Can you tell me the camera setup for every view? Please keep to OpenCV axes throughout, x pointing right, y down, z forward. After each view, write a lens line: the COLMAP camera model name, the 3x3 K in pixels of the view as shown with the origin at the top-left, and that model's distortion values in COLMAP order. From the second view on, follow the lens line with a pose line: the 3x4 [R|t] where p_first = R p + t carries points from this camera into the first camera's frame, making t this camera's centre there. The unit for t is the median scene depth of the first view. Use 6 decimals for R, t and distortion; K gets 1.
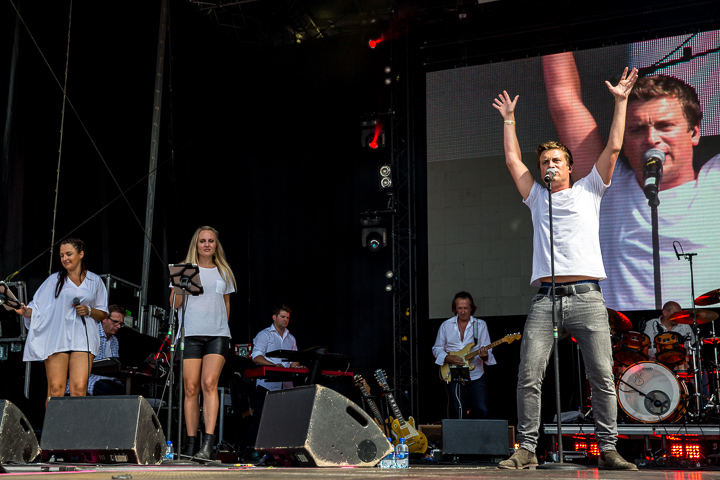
lens RADIAL K [[983.1, 0, 322.5], [0, 983.1, 243.1], [0, 0, 1]] dist [0.035458, 0.128516]
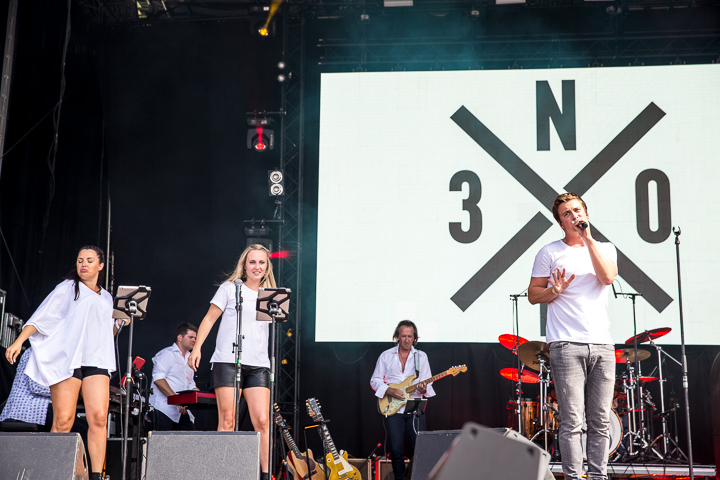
lens RADIAL K [[1122.8, 0, 360.0], [0, 1122.8, 240.0], [0, 0, 1]] dist [0.138818, 0.146501]
pose [[0.953345, 0.068427, 0.294027, -0.223460], [-0.067671, 0.997626, -0.012754, -0.009547], [-0.294202, -0.007738, 0.955712, -0.022413]]
